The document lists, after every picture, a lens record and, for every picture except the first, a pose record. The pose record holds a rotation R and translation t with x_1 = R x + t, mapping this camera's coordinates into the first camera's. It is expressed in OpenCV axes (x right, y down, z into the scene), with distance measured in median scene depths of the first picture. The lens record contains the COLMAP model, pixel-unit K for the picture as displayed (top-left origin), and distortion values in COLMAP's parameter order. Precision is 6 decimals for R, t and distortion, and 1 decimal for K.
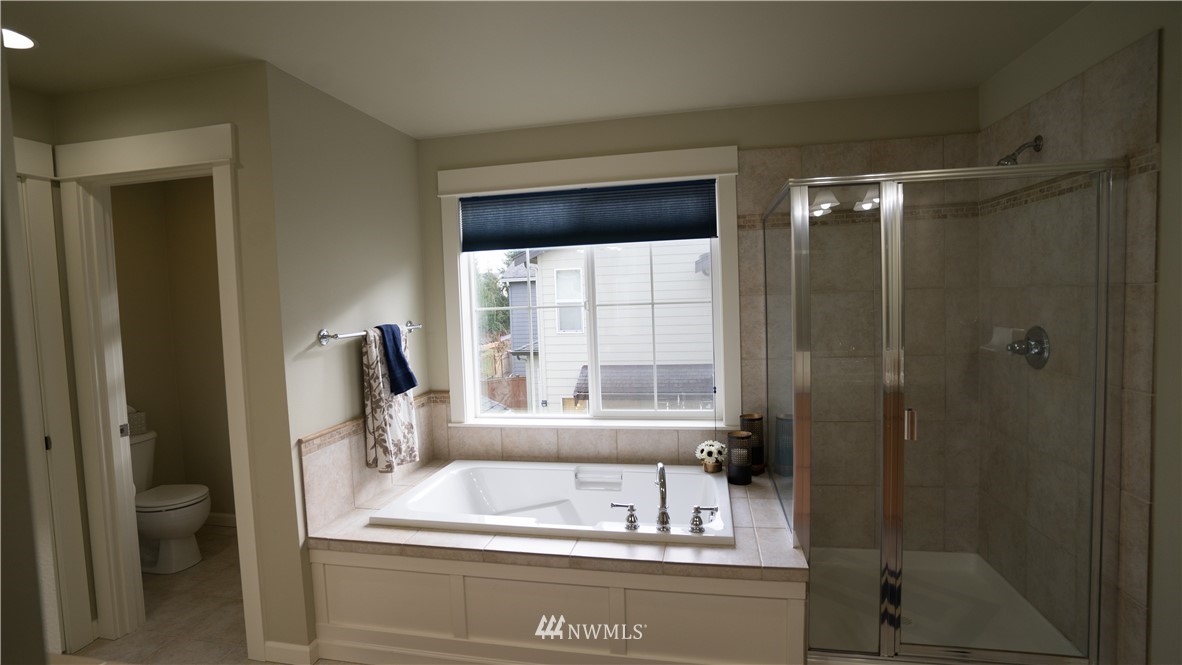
lens RADIAL K [[583.0, 0, 582.6], [0, 583.0, 328.6], [0, 0, 1]] dist [-0.084120, 0.043156]
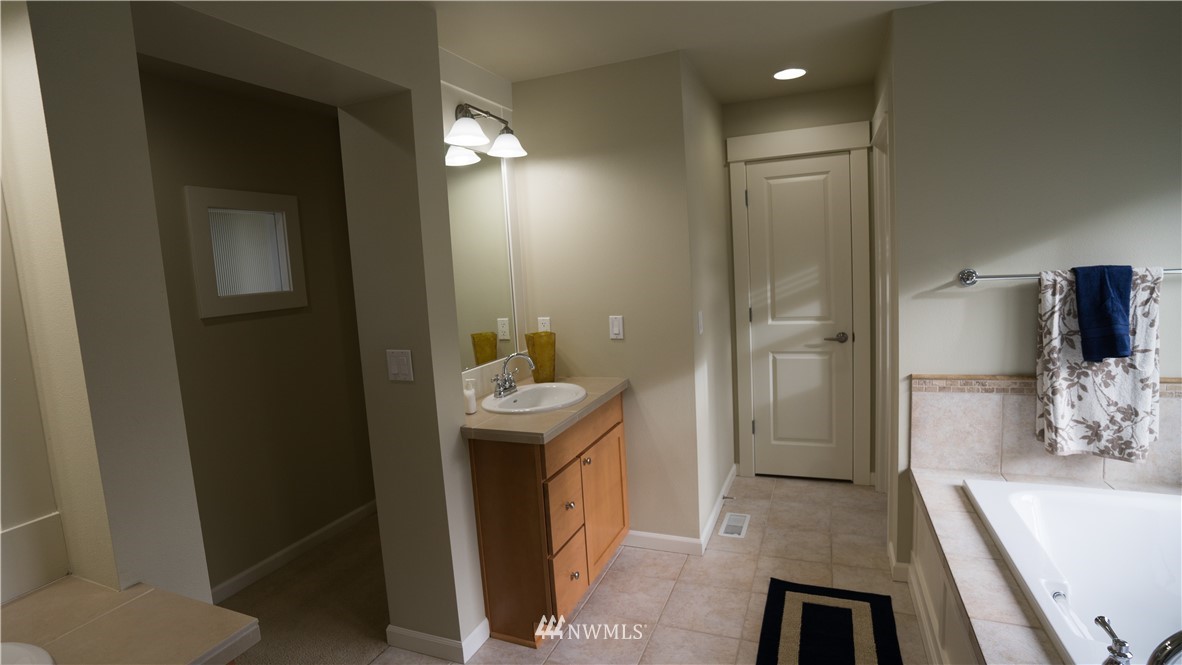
lens RADIAL K [[583.0, 0, 582.6], [0, 583.0, 328.6], [0, 0, 1]] dist [-0.084120, 0.043156]
pose [[-0.173986, 0.156797, -0.972185, 0.510769], [0.007529, 0.987425, 0.157907, -0.048343], [0.984719, 0.020155, -0.172979, 0.496481]]
